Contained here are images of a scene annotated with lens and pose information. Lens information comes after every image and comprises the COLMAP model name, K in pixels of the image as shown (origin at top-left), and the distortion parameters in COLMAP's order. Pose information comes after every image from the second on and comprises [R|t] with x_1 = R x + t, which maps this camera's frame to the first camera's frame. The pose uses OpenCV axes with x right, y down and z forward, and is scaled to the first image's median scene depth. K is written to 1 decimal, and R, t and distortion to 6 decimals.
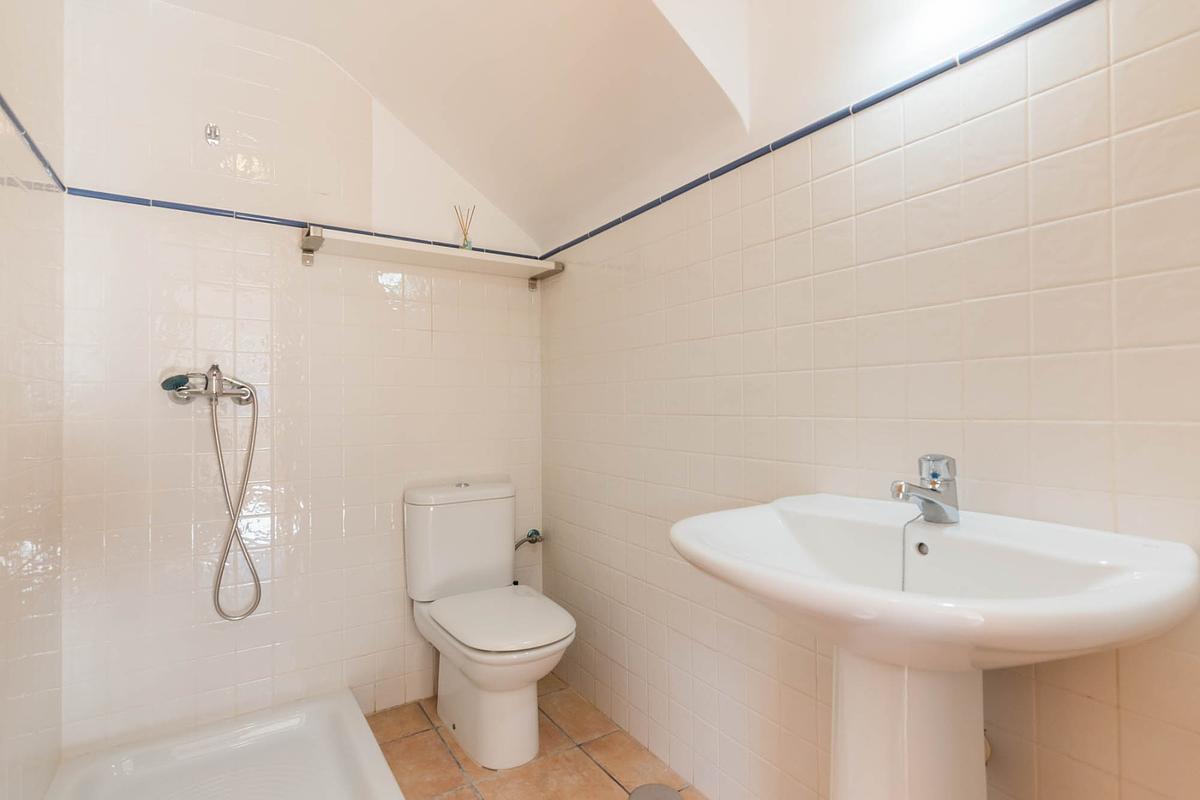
lens RADIAL K [[584.6, 0, 600.0], [0, 584.6, 400.0], [0, 0, 1]] dist [-0.000892, 0.002164]
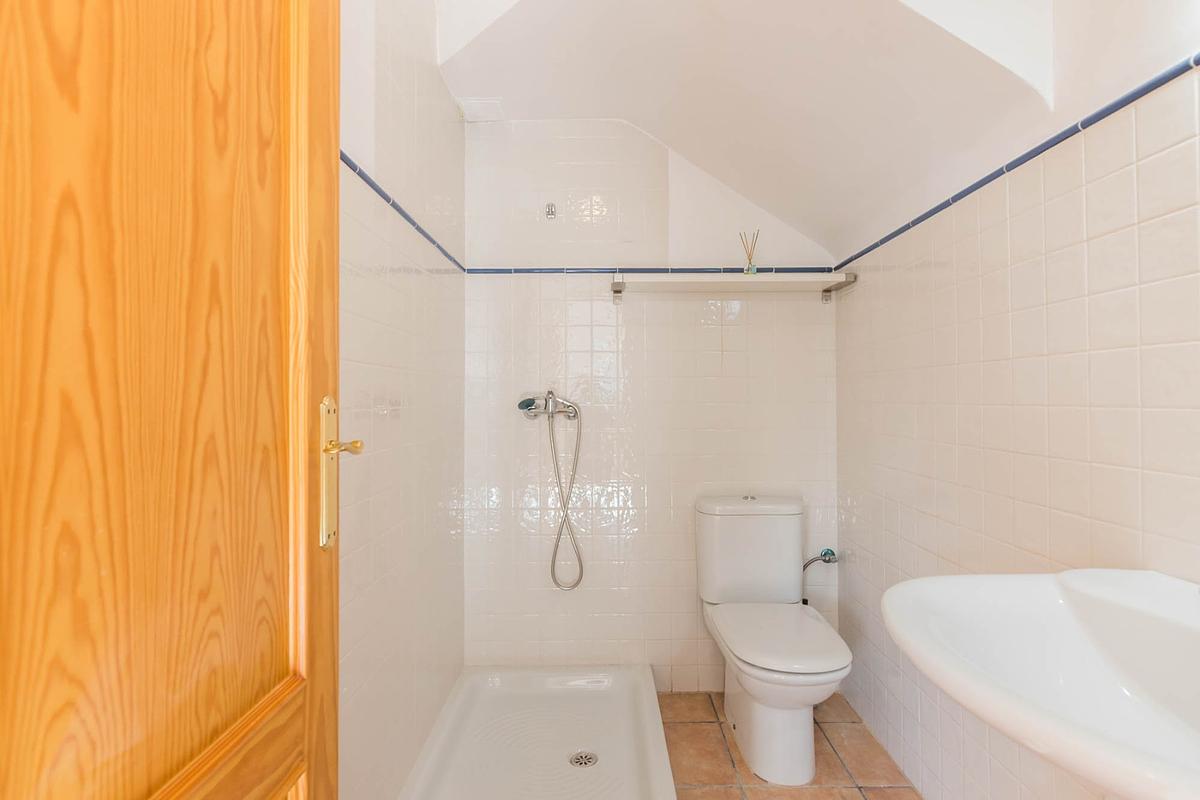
lens RADIAL K [[584.6, 0, 602.5], [0, 584.6, 392.2], [0, 0, 1]] dist [0.001177, 0.000120]
pose [[0.838014, -0.001767, -0.545646, 0.129439], [0.001995, 0.999998, -0.000175, -0.049164], [0.545646, -0.000942, 0.838015, -0.021331]]
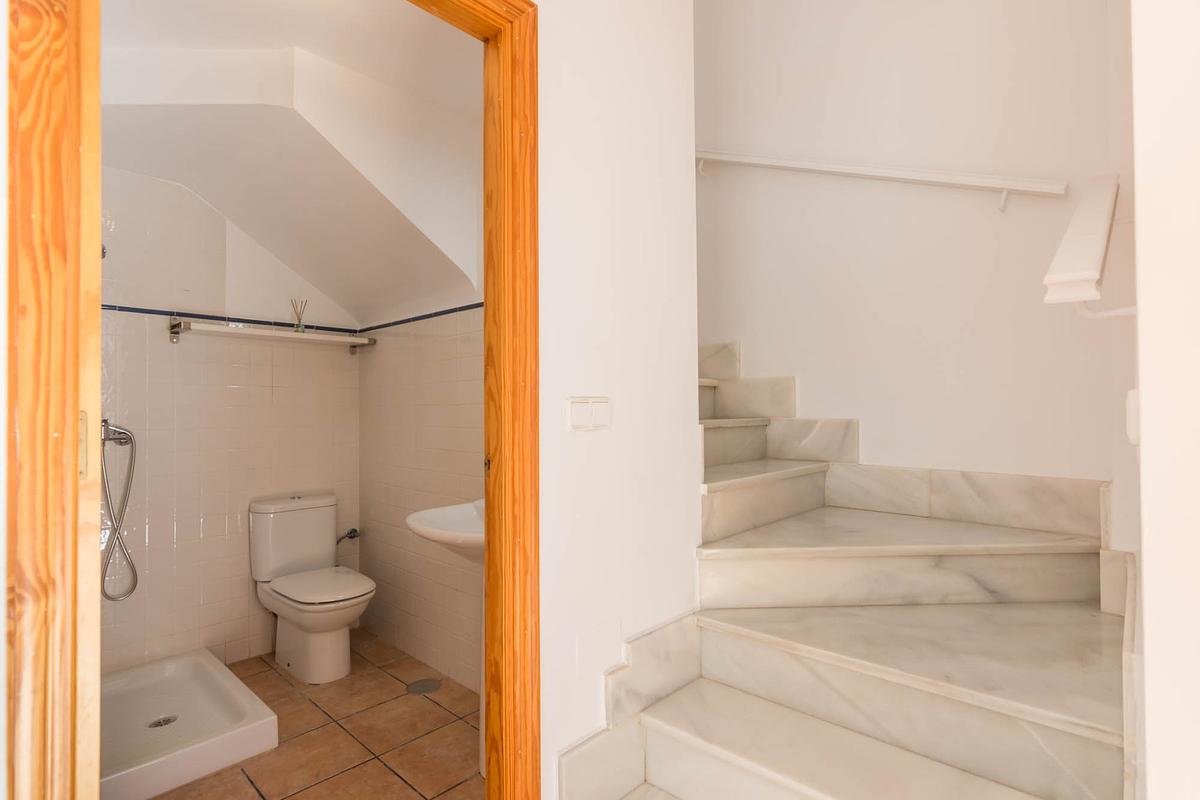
lens RADIAL K [[571.4, 0, 600.0], [0, 571.4, 400.0], [0, 0, 1]] dist [-0.012744, 0.000078]
pose [[0.967378, 0.005135, 0.253284, 0.136539], [-0.002436, 0.999937, -0.010970, -0.084060], [-0.253324, 0.009995, 0.967330, -0.559273]]
